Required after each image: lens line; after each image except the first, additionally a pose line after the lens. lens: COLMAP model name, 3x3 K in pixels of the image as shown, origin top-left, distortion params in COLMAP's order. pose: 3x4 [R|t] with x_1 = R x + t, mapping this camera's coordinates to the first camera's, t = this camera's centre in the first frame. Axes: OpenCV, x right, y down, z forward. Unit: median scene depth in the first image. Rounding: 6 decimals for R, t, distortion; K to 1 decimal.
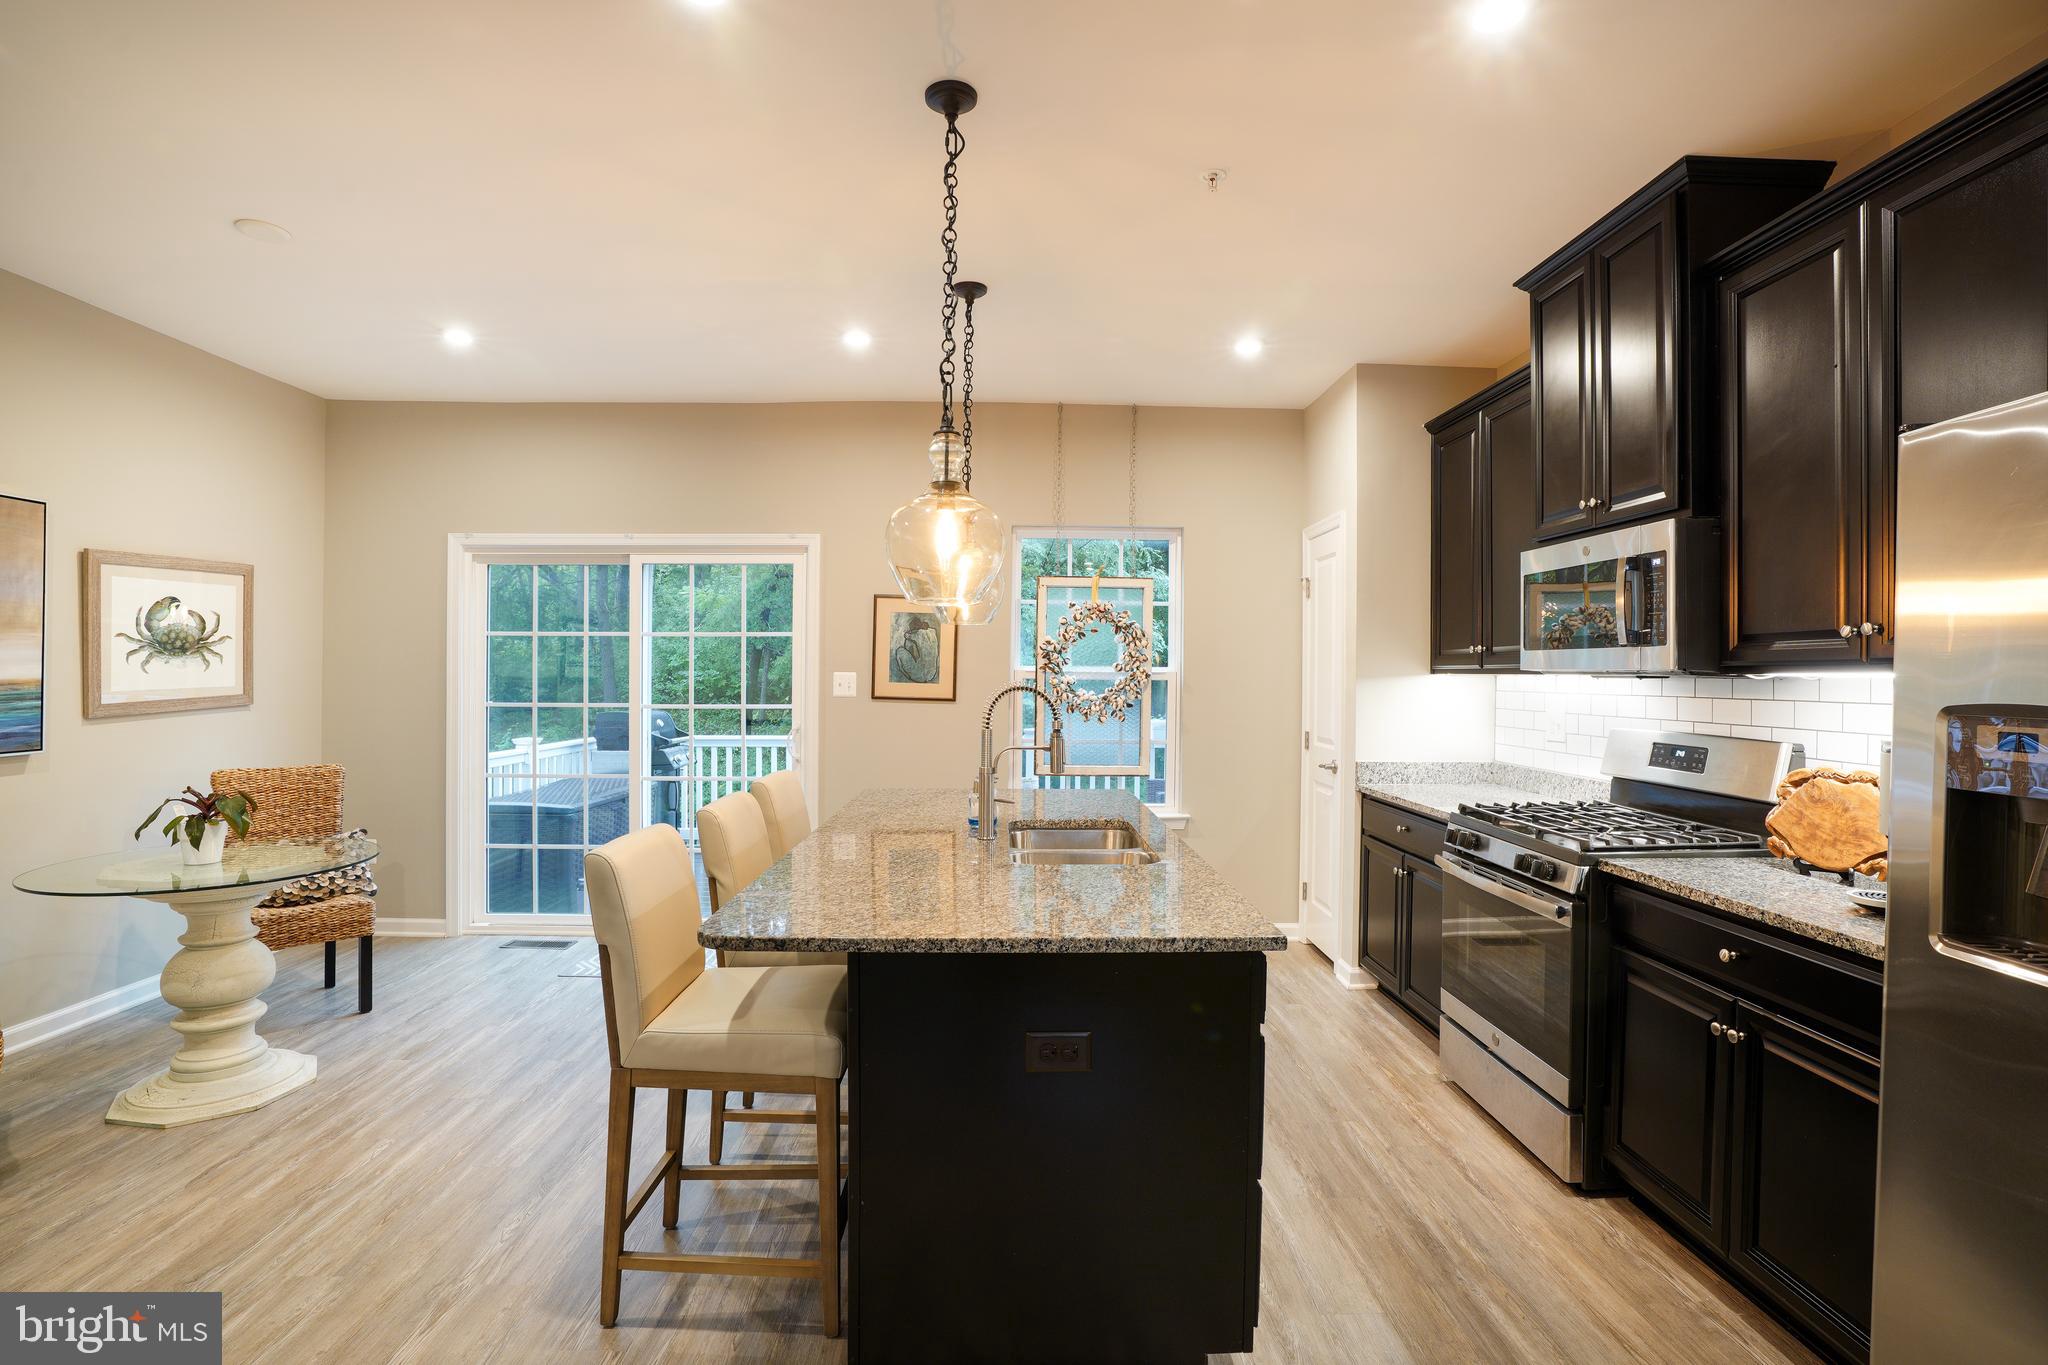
lens RADIAL K [[941.7, 0, 1024.0], [0, 941.7, 682.5], [0, 0, 1]] dist [-0.072752, 0.027222]
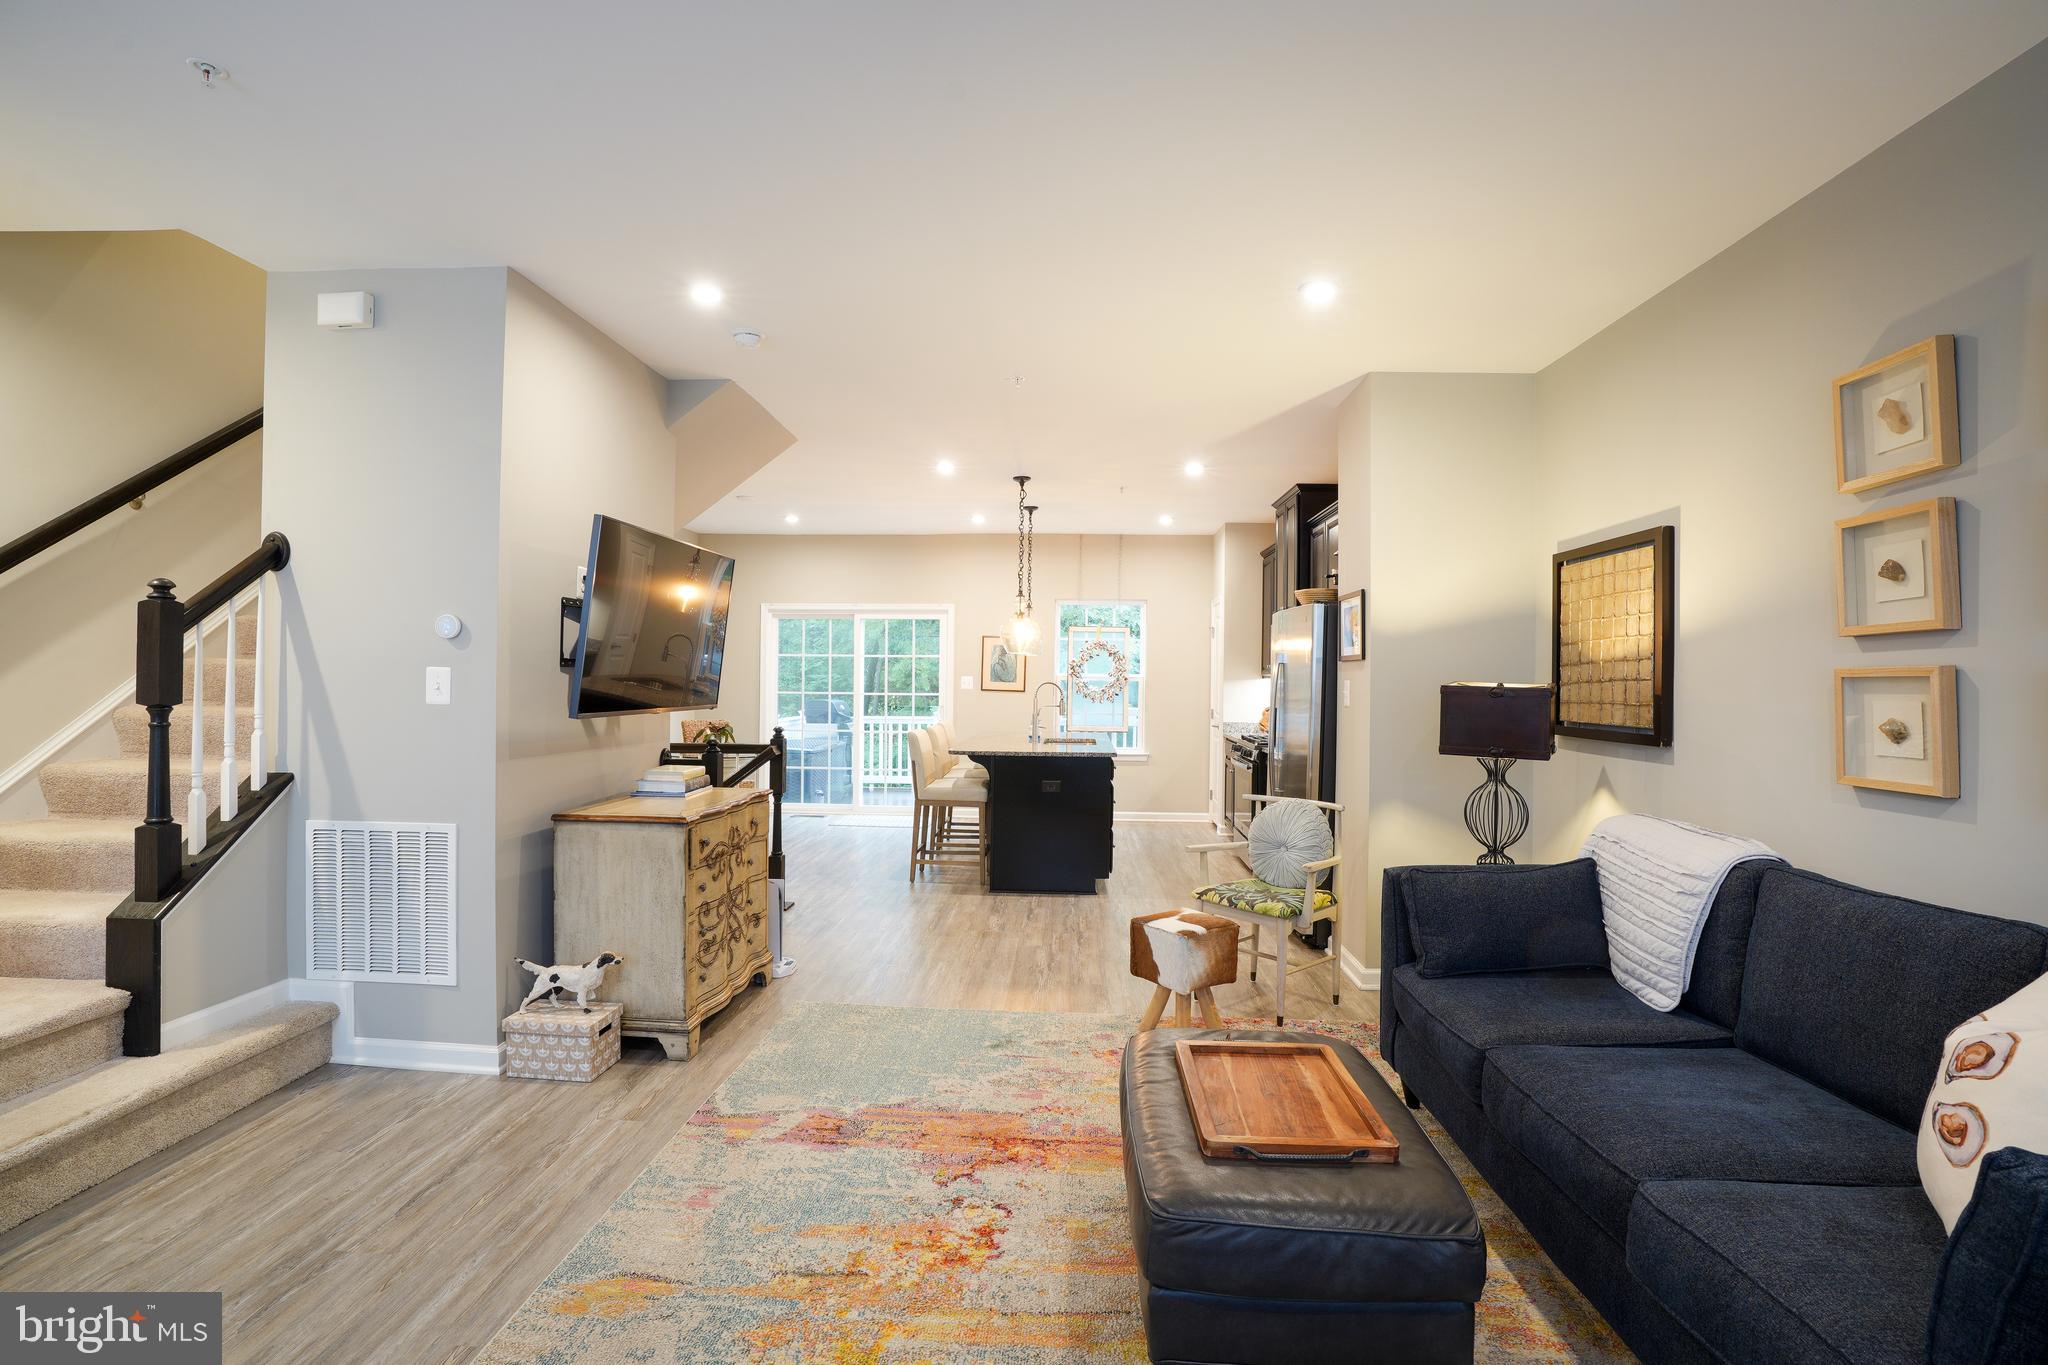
lens RADIAL K [[941.7, 0, 1024.0], [0, 941.7, 682.5], [0, 0, 1]] dist [-0.072752, 0.027222]
pose [[0.996941, 0.003795, -0.078070, 0.081620], [-0.004069, 0.999986, -0.003345, 0.008229], [0.078056, 0.003653, 0.996942, -0.988078]]
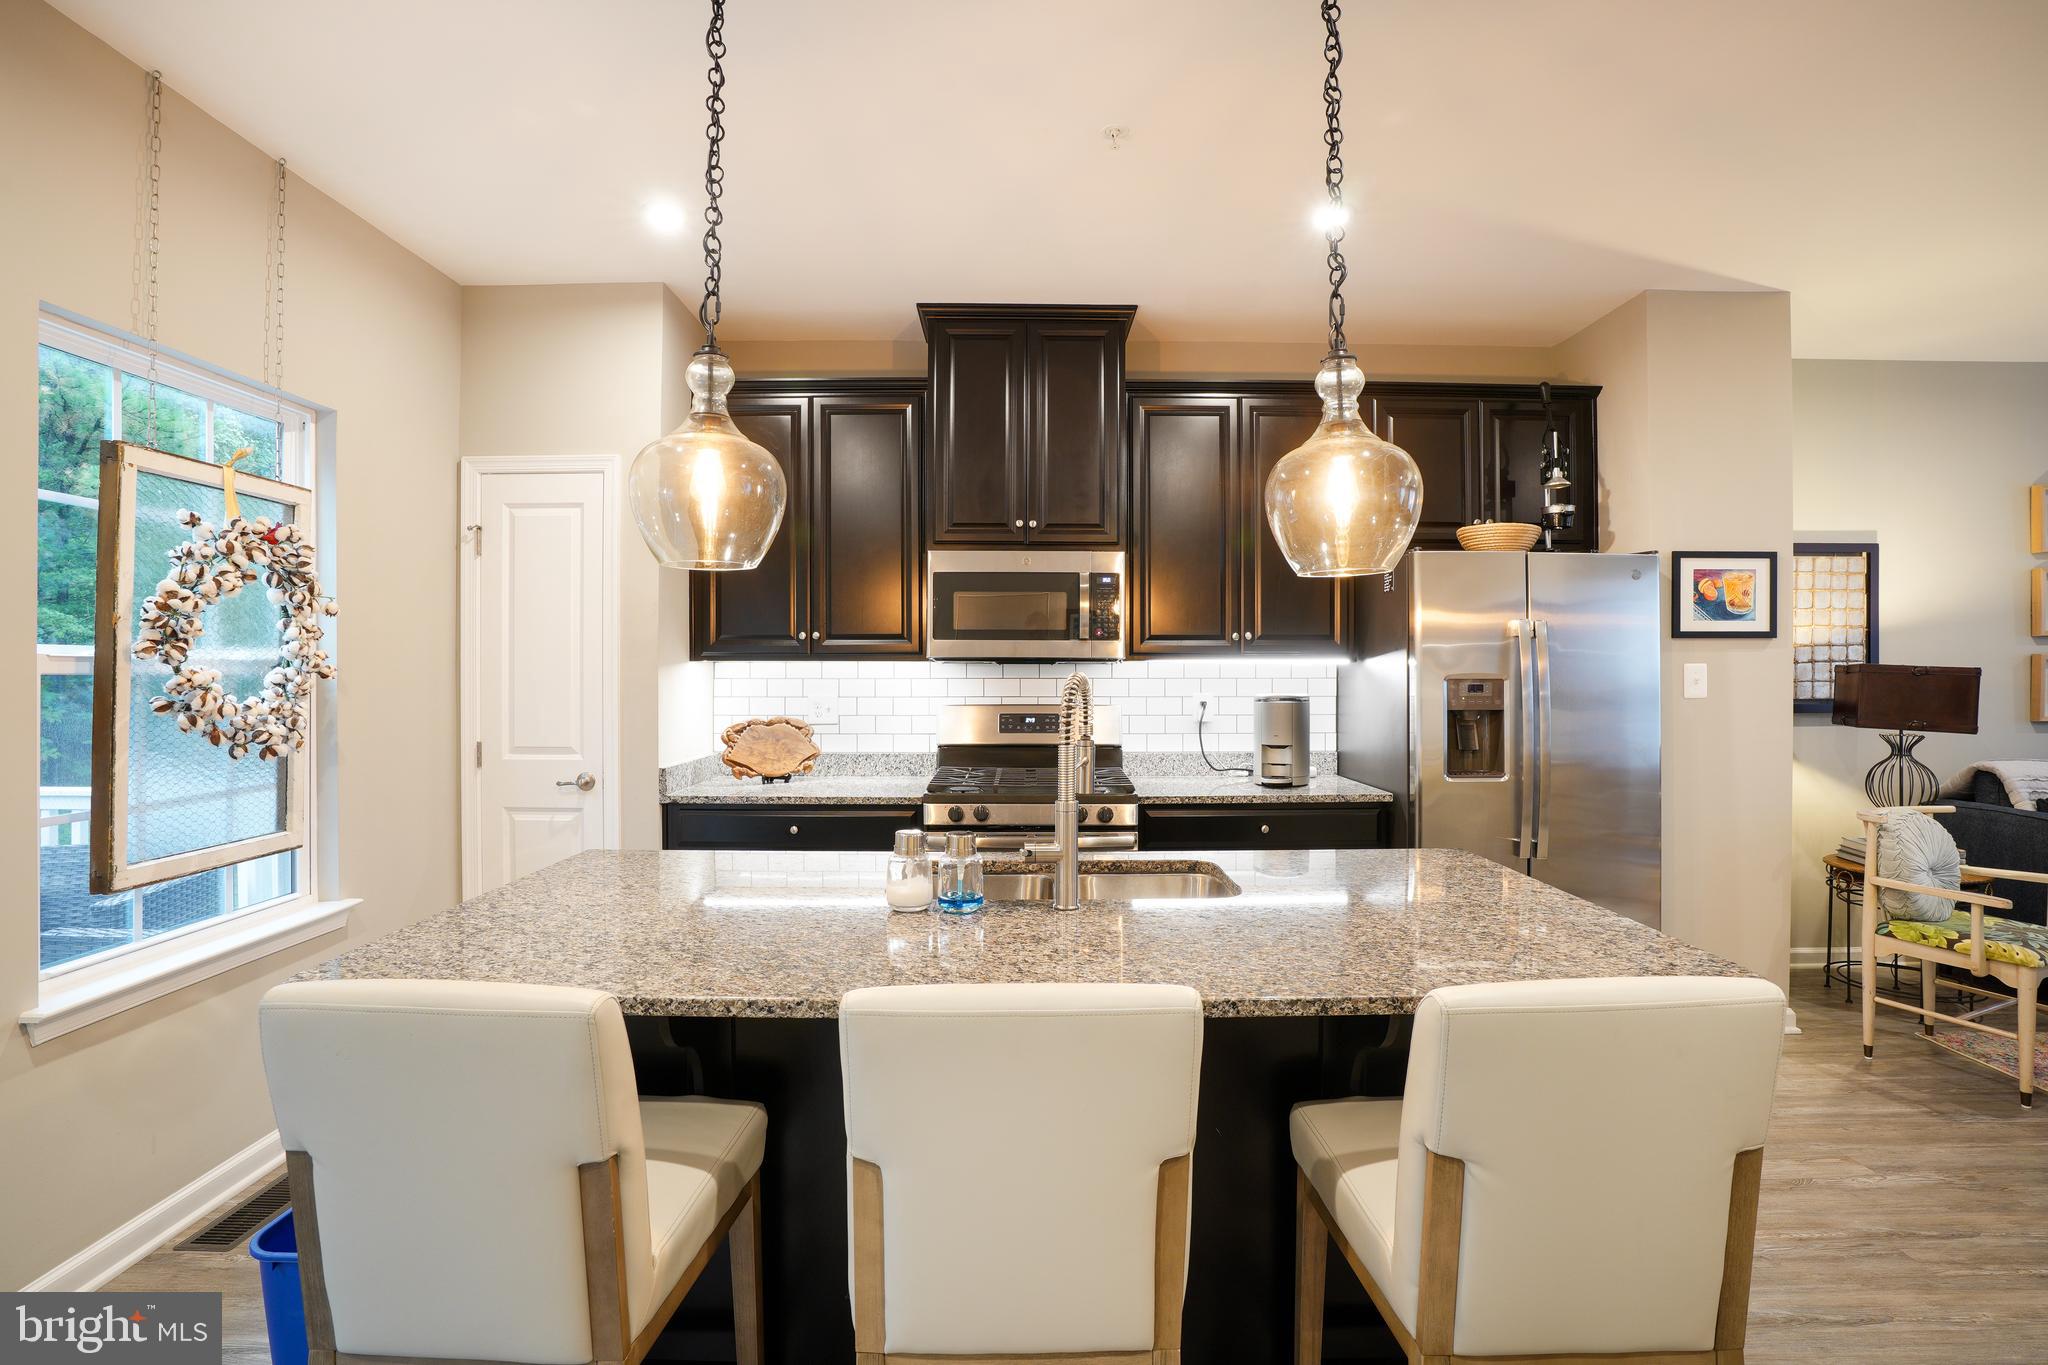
lens RADIAL K [[941.7, 0, 1024.0], [0, 941.7, 682.5], [0, 0, 1]] dist [-0.072752, 0.027222]
pose [[0.006628, -0.004956, 0.999966, -0.385492], [0.012868, 0.999905, 0.004870, 0.008491], [-0.999895, 0.012836, 0.006692, 0.569991]]
